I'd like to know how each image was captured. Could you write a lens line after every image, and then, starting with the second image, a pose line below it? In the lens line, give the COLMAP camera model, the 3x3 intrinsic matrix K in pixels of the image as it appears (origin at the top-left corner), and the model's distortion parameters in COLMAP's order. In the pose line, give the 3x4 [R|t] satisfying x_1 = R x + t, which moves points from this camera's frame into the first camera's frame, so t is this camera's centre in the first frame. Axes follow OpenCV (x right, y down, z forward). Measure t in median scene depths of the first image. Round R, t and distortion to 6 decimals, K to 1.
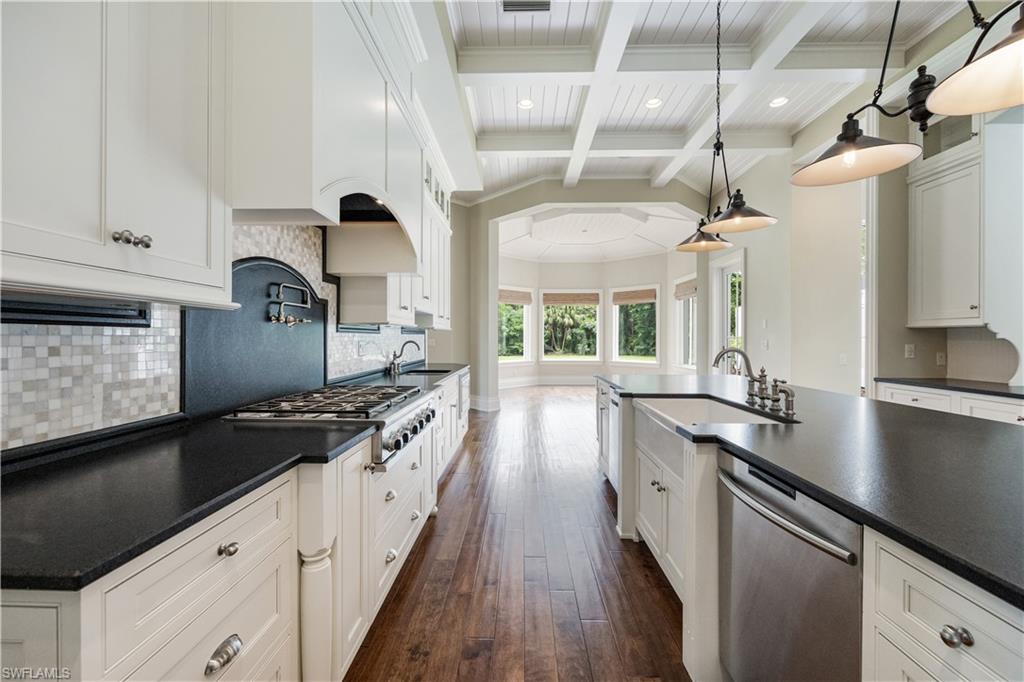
lens RADIAL K [[421.0, 0, 512.0], [0, 421.0, 338.7], [0, 0, 1]] dist [-0.004924, 0.000415]
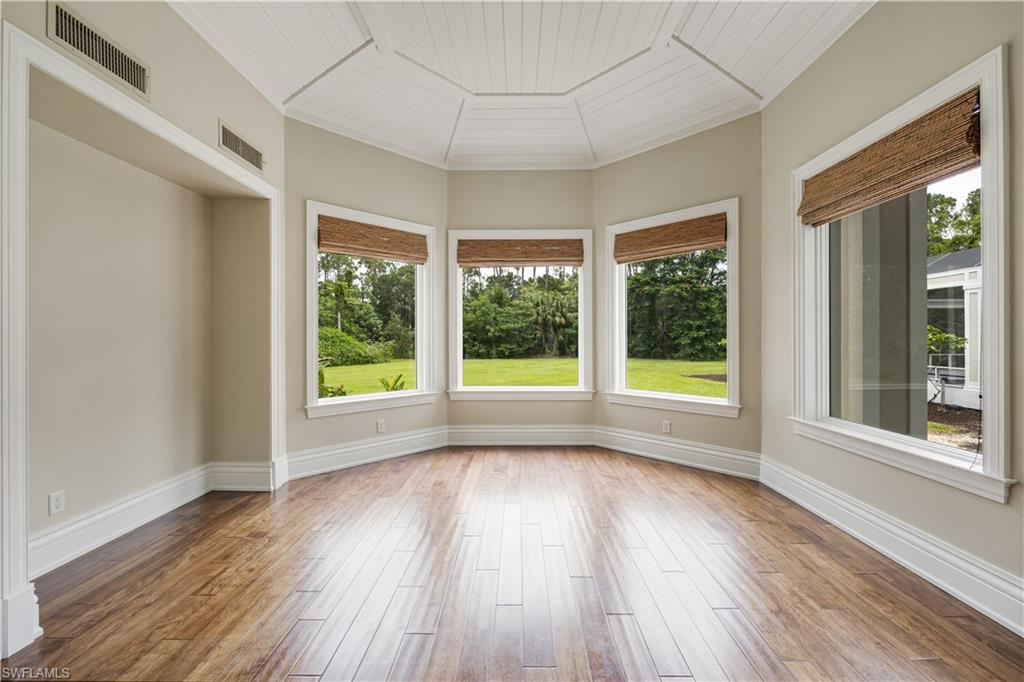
lens RADIAL K [[421.0, 0, 511.9], [0, 421.0, 340.1], [0, 0, 1]] dist [-0.004924, 0.000415]
pose [[0.999937, -0.003884, 0.010578, 0.127111], [0.003873, 0.999992, 0.000972, -0.001988], [-0.010582, -0.000931, 0.999944, 0.557873]]
